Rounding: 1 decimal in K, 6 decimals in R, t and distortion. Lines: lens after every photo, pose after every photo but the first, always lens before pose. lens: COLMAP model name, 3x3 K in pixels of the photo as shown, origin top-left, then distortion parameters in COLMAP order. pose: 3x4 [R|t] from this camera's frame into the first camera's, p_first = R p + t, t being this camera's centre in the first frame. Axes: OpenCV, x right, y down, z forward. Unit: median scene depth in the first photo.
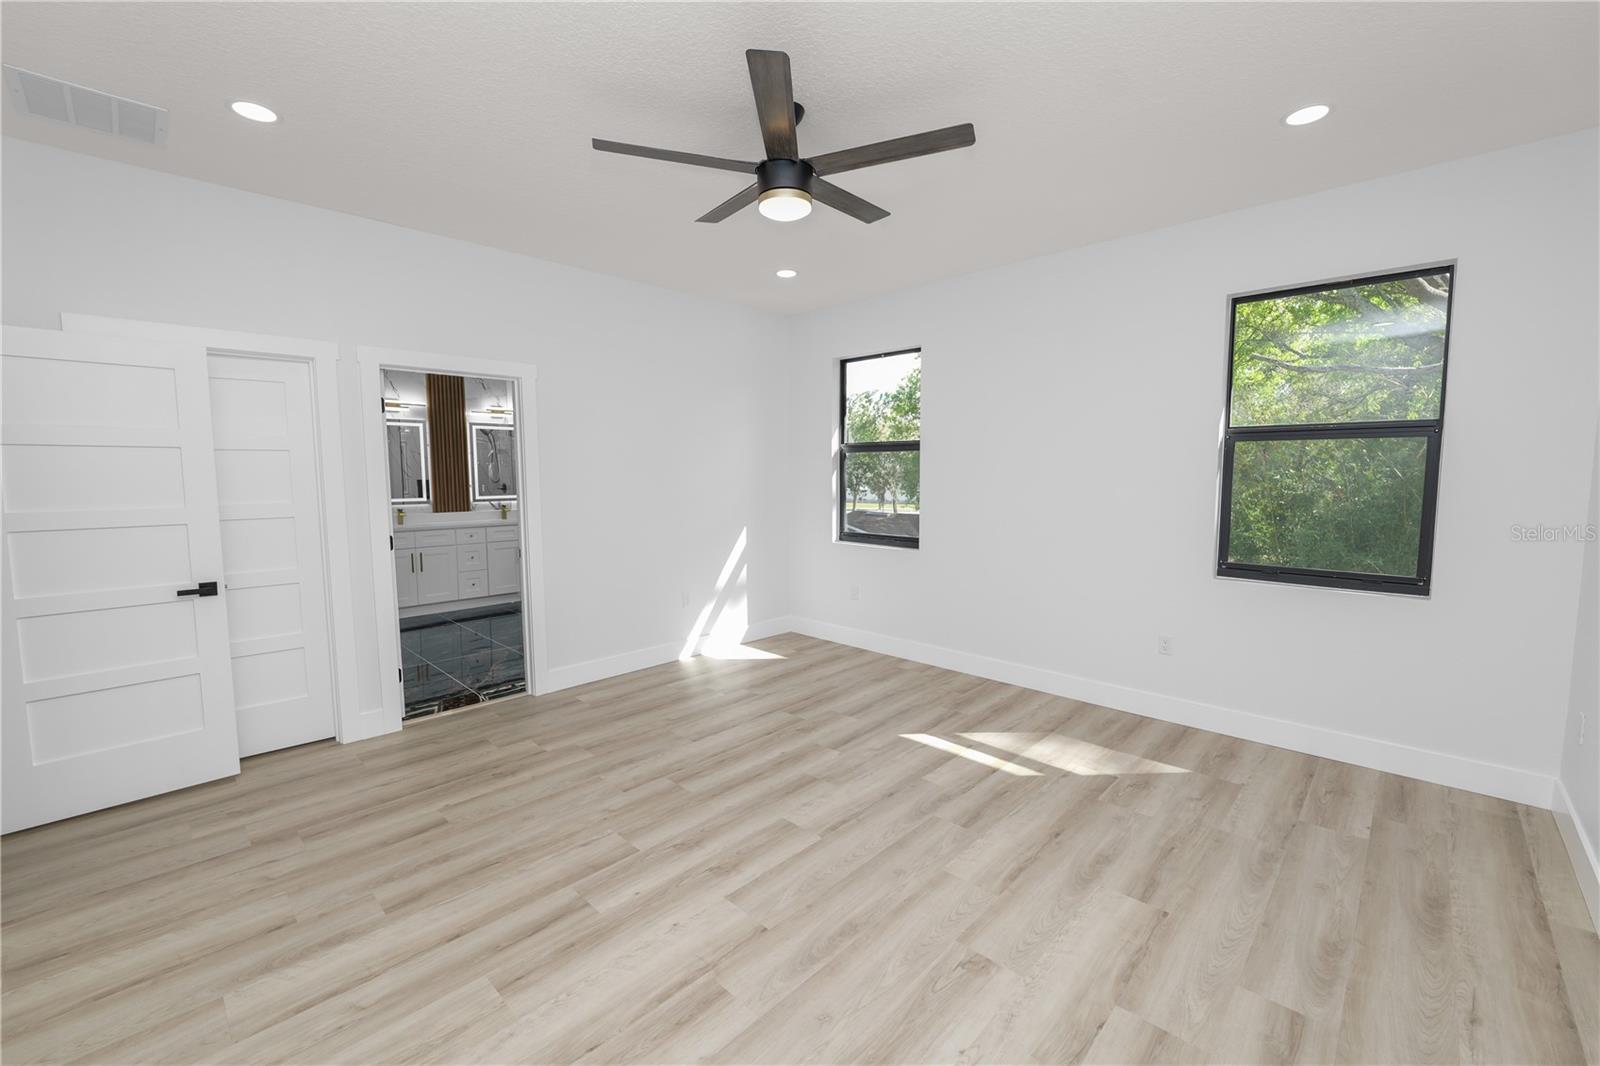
lens RADIAL K [[651.5, 0, 791.0], [0, 651.5, 528.2], [0, 0, 1]] dist [-0.013527, 0.001381]
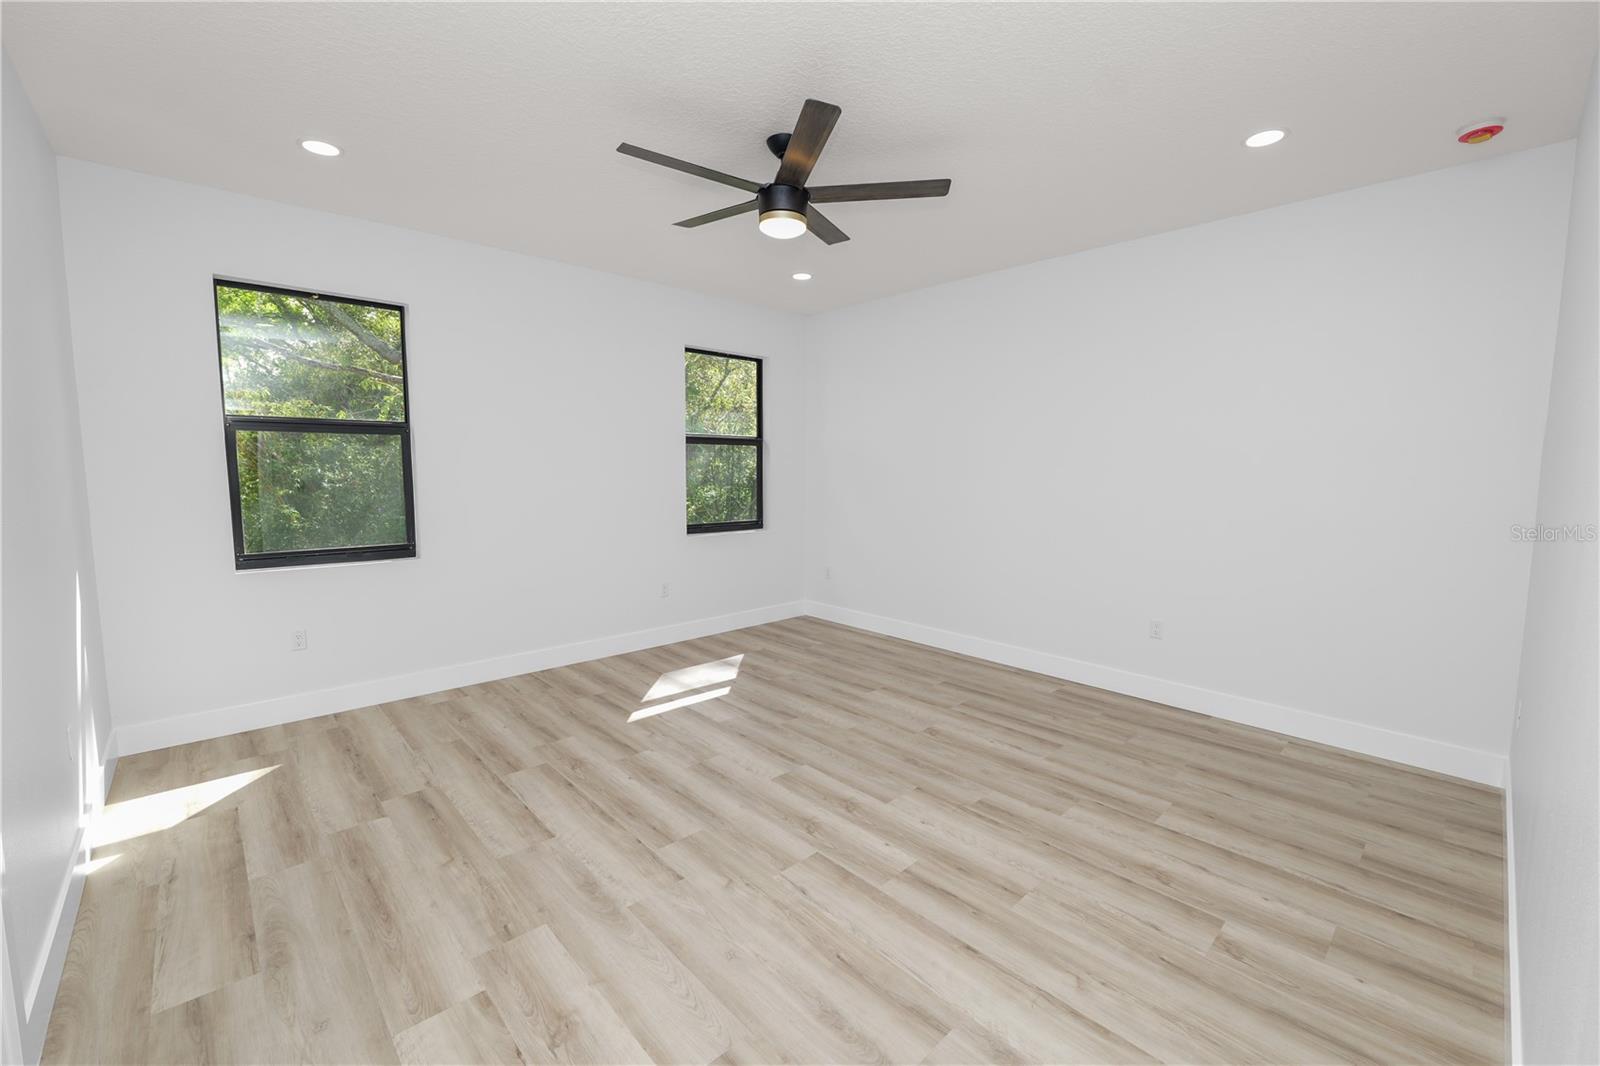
lens RADIAL K [[651.5, 0, 801.6], [0, 651.5, 539.4], [0, 0, 1]] dist [-0.013527, 0.001381]
pose [[0.042724, -0.109984, 0.993015, -0.788064], [0.080801, 0.991047, 0.106289, -0.051332], [-0.995814, 0.075695, 0.051228, 0.640859]]
